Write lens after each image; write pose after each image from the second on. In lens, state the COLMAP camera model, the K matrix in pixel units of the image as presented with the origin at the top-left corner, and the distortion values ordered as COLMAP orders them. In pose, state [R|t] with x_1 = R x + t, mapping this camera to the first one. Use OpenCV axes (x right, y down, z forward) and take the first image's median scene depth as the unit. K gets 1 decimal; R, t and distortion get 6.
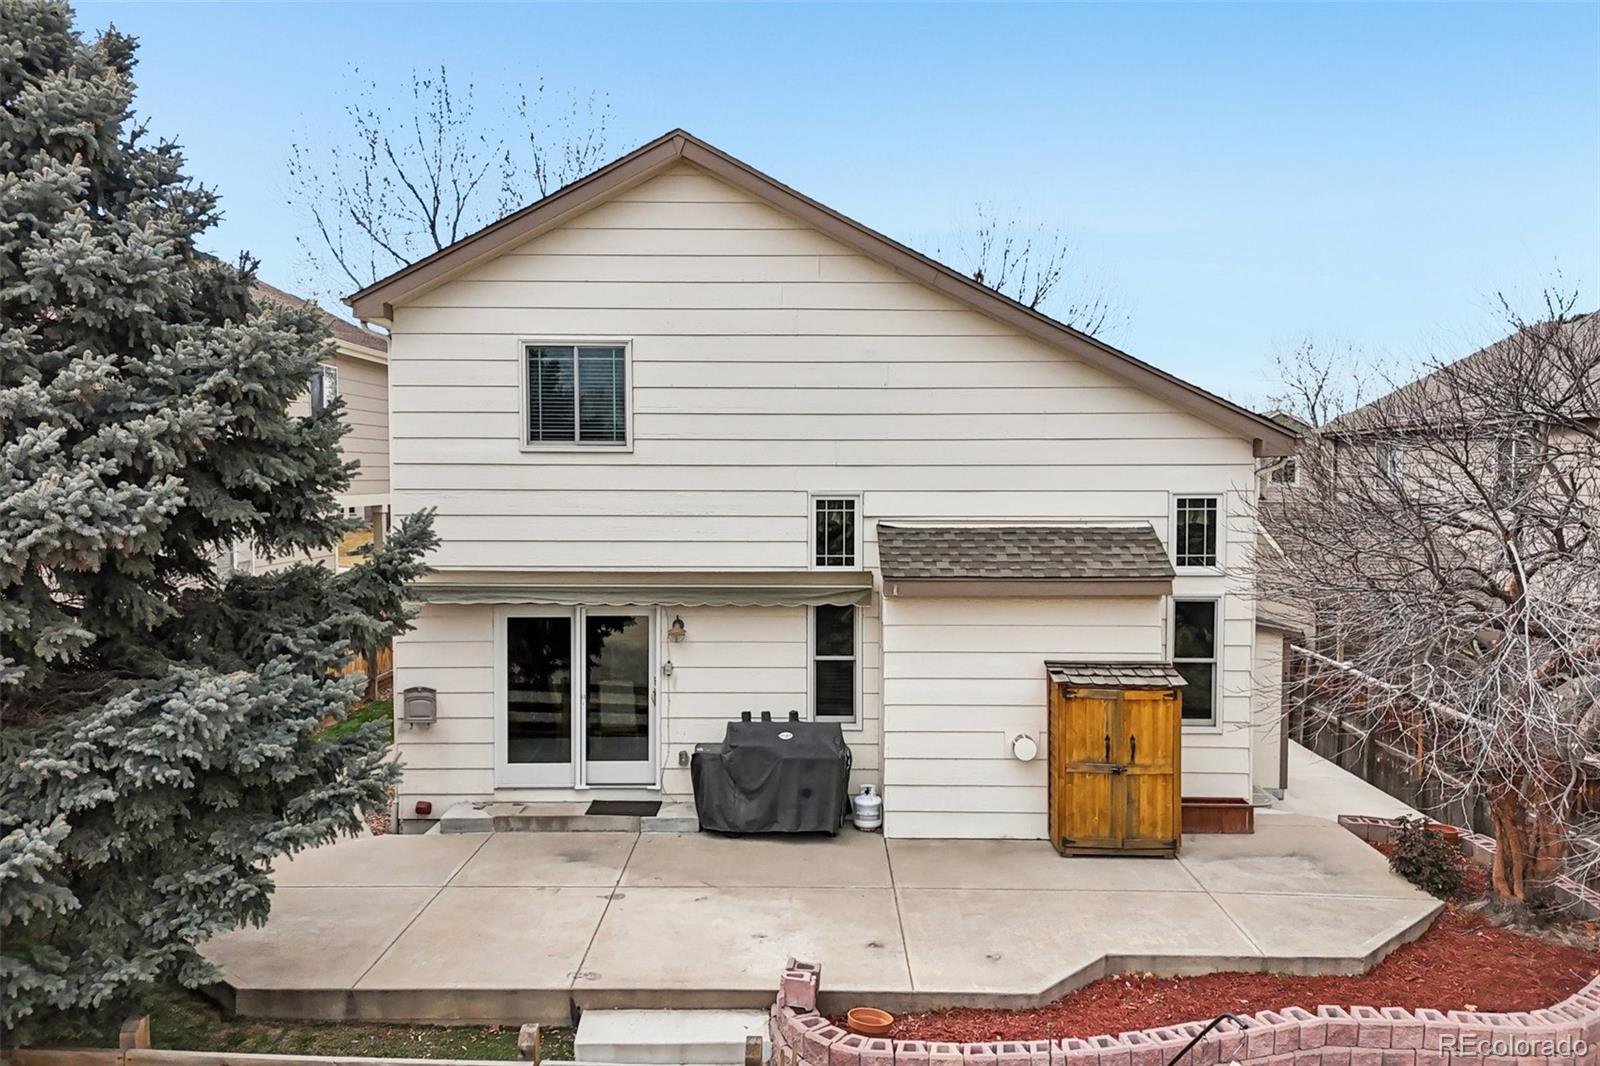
lens RADIAL K [[1193.3, 0, 800.0], [0, 1193.3, 533.0], [0, 0, 1]] dist [0.086652, -0.100150]
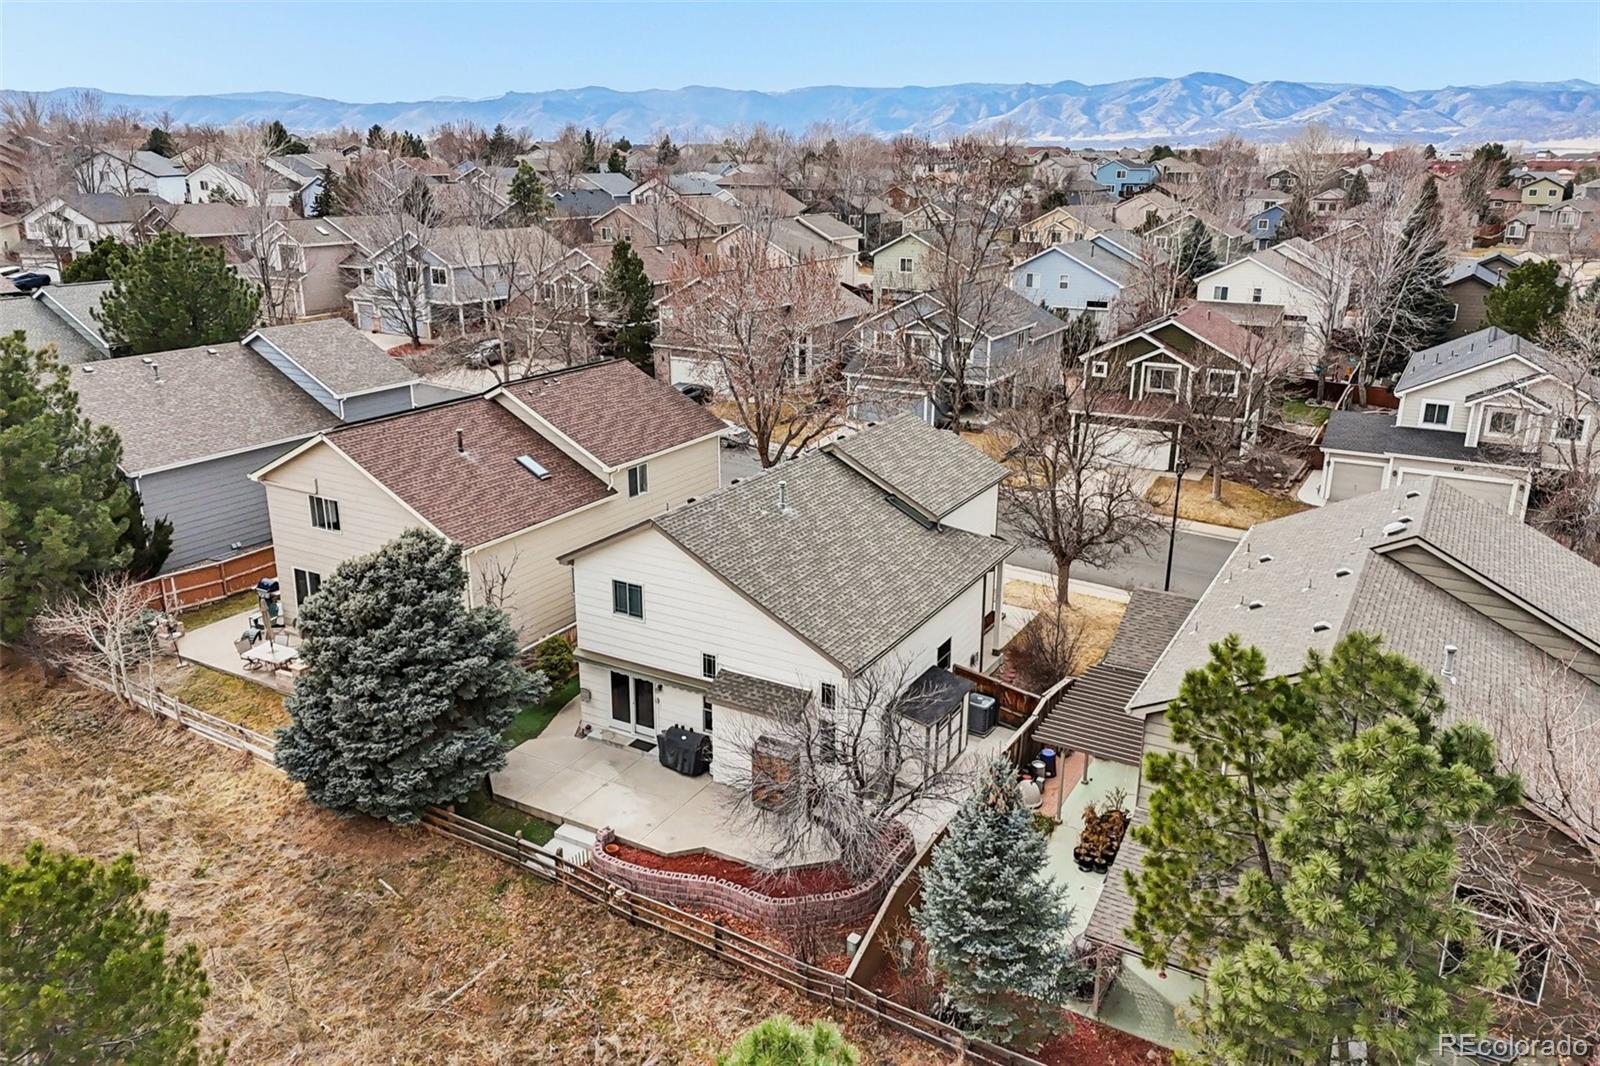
lens RADIAL K [[1193.3, 0, 800.0], [0, 1193.3, 533.0], [0, 0, 1]] dist [0.086652, -0.100150]
pose [[0.867030, 0.150936, -0.474845, 1.411643], [-0.018909, 0.962294, 0.271354, -1.003564], [0.497897, -0.226293, 0.837192, -1.029375]]
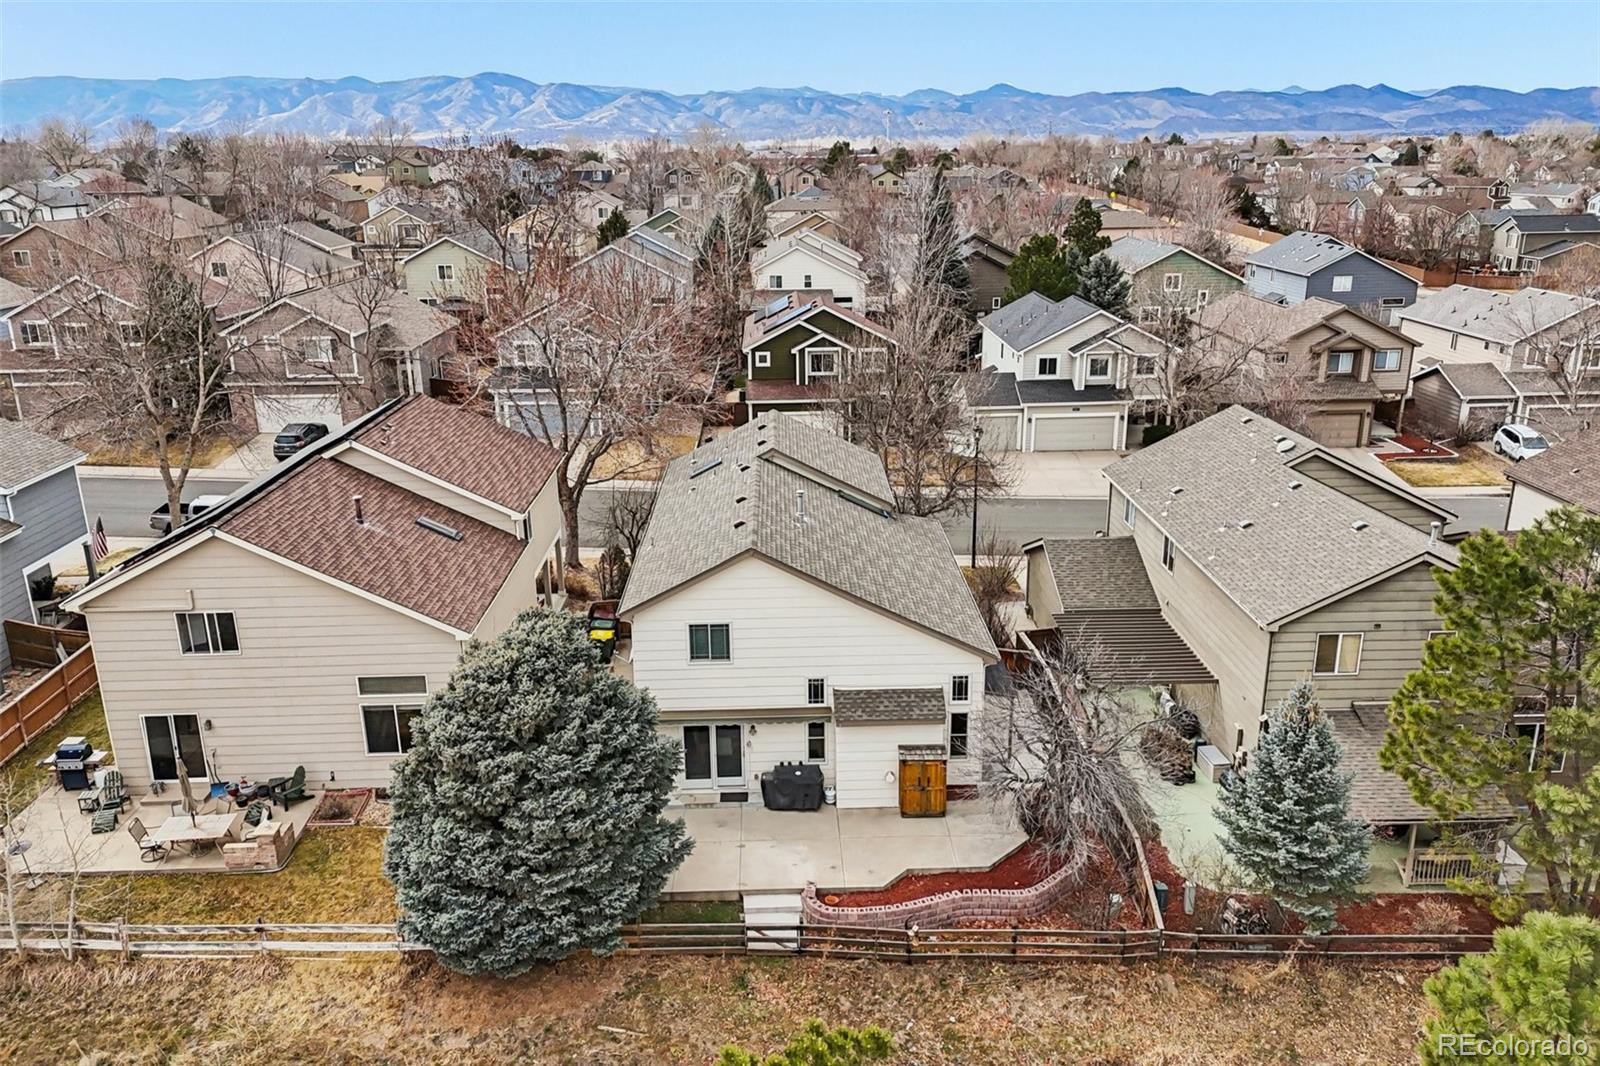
lens RADIAL K [[1216.5, 0, 800.0], [0, 1216.5, 533.0], [0, 0, 1]] dist [0.087850, -0.109401]
pose [[0.999185, -0.025747, 0.031079, -0.074146], [0.016580, 0.963958, 0.265539, -0.995374], [-0.036796, -0.264807, 0.963599, -1.350291]]
